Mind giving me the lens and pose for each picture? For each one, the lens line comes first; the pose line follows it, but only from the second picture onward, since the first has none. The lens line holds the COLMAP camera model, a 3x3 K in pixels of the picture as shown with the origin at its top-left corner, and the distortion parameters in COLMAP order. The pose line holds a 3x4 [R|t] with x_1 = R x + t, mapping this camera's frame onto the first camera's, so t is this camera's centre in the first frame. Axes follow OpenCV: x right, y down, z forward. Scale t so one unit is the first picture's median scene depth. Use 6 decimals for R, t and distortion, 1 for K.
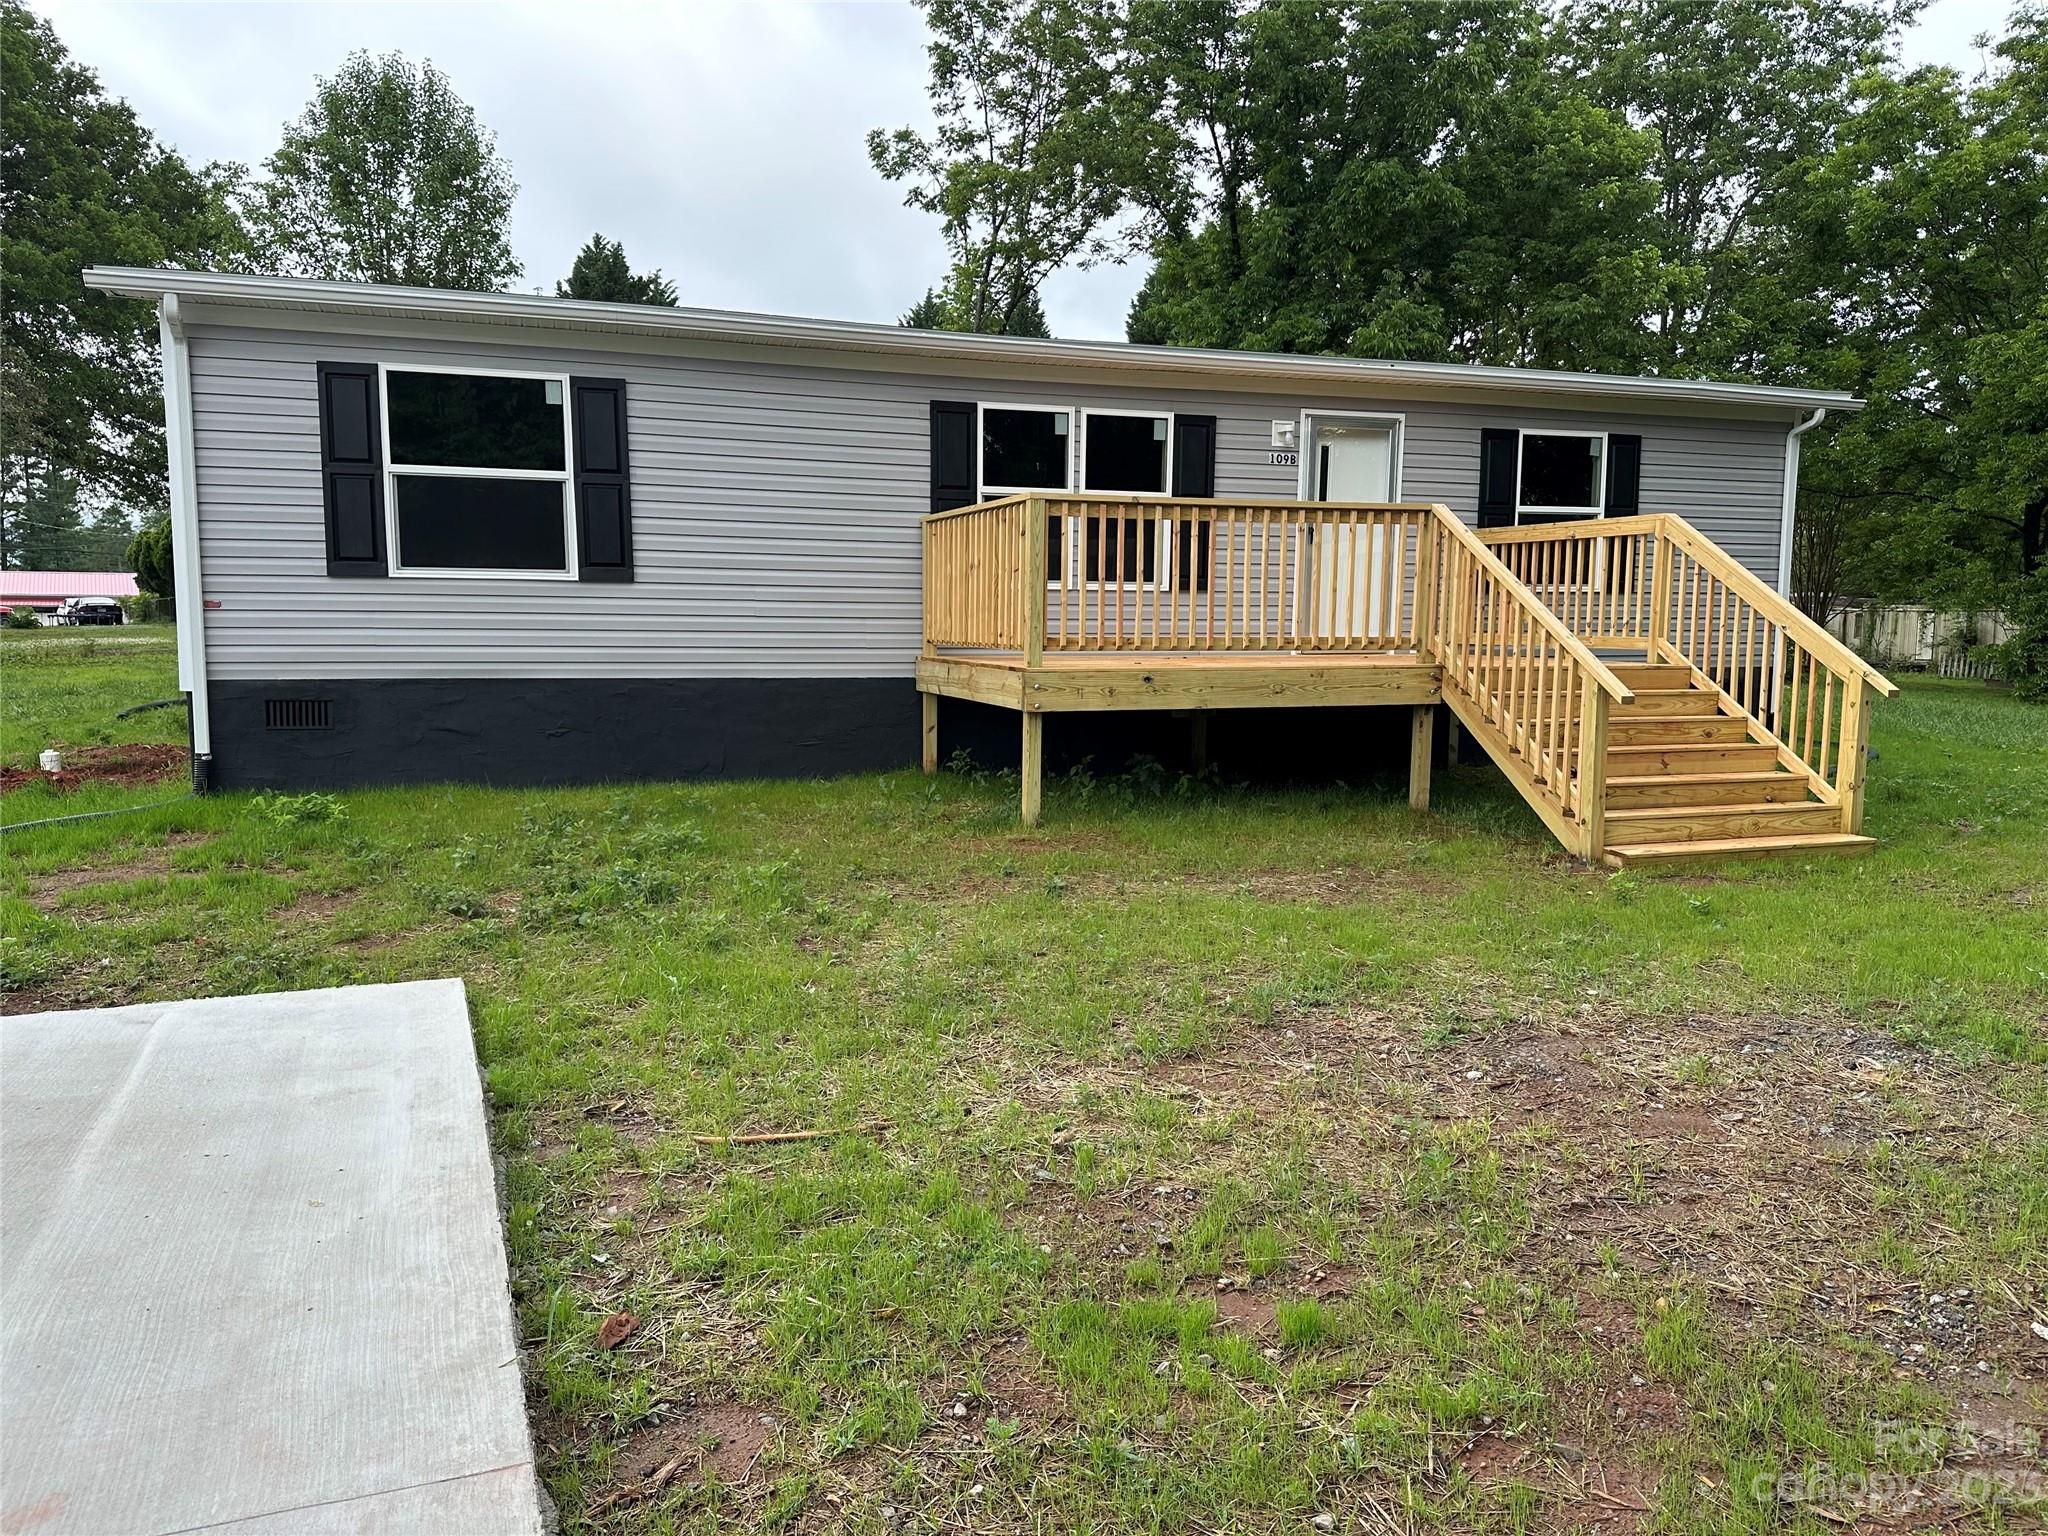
lens RADIAL K [[1431.0, 0, 1023.2], [0, 1431.0, 764.8], [0, 0, 1]] dist [0.013925, -0.025924]
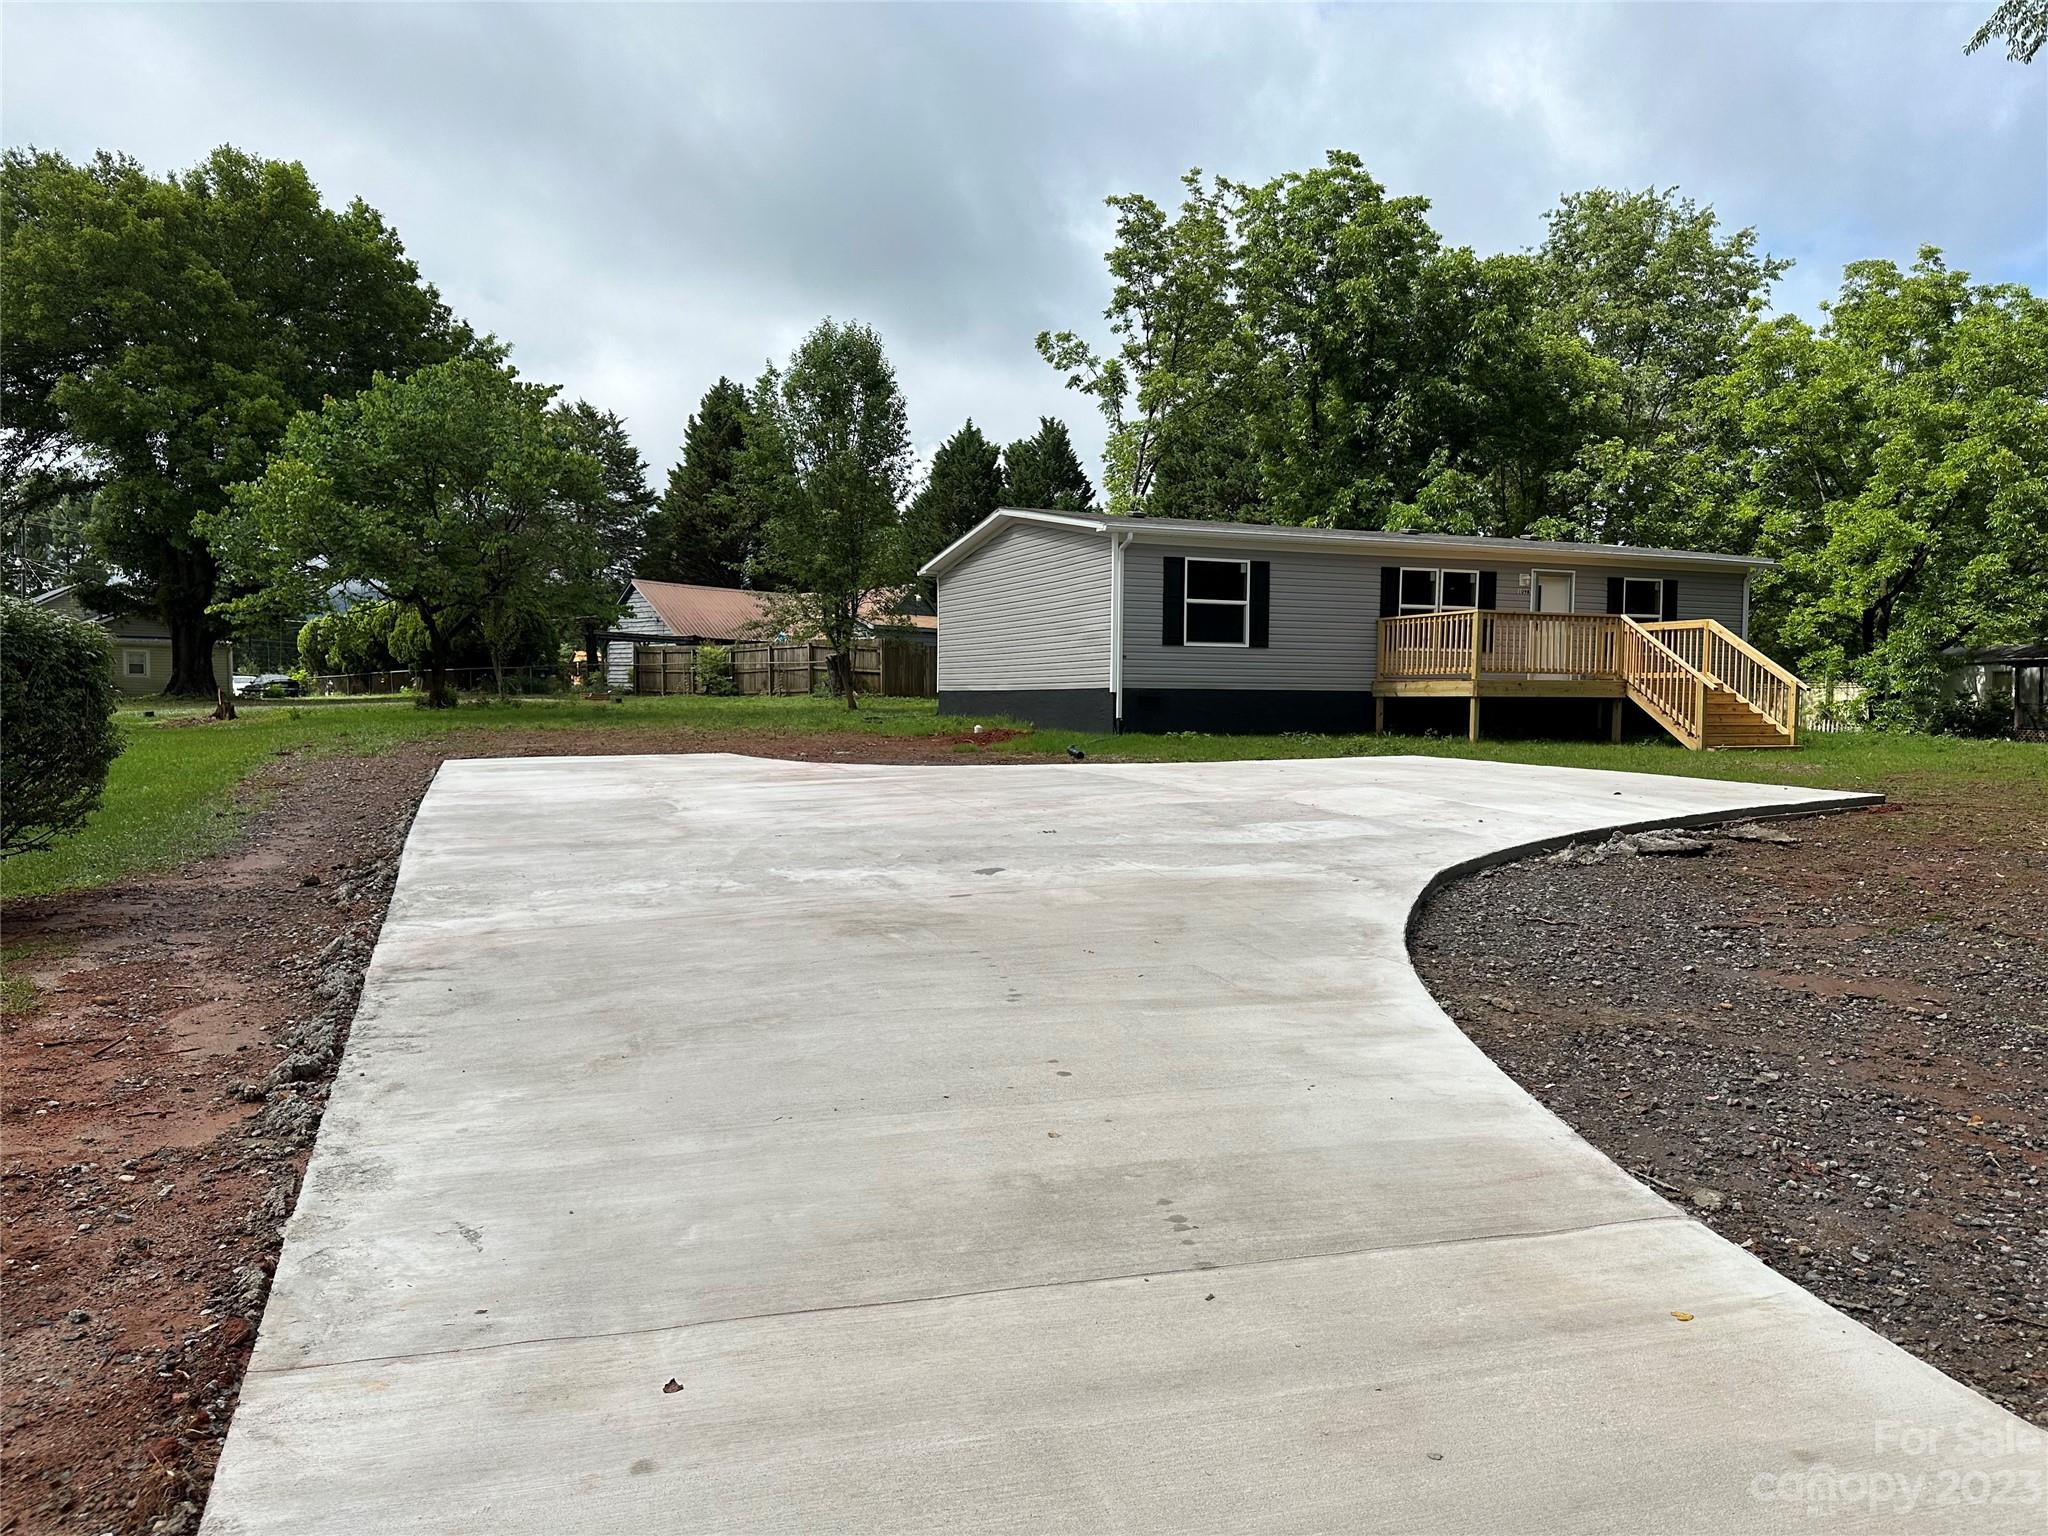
lens RADIAL K [[1431.0, 0, 1025.5], [0, 1431.0, 774.0], [0, 0, 1]] dist [0.013925, -0.025924]
pose [[0.997454, -0.006696, 0.071003, -0.706498], [0.010820, 0.998266, -0.057855, 0.171110], [-0.070493, 0.058476, 0.995797, -1.051151]]
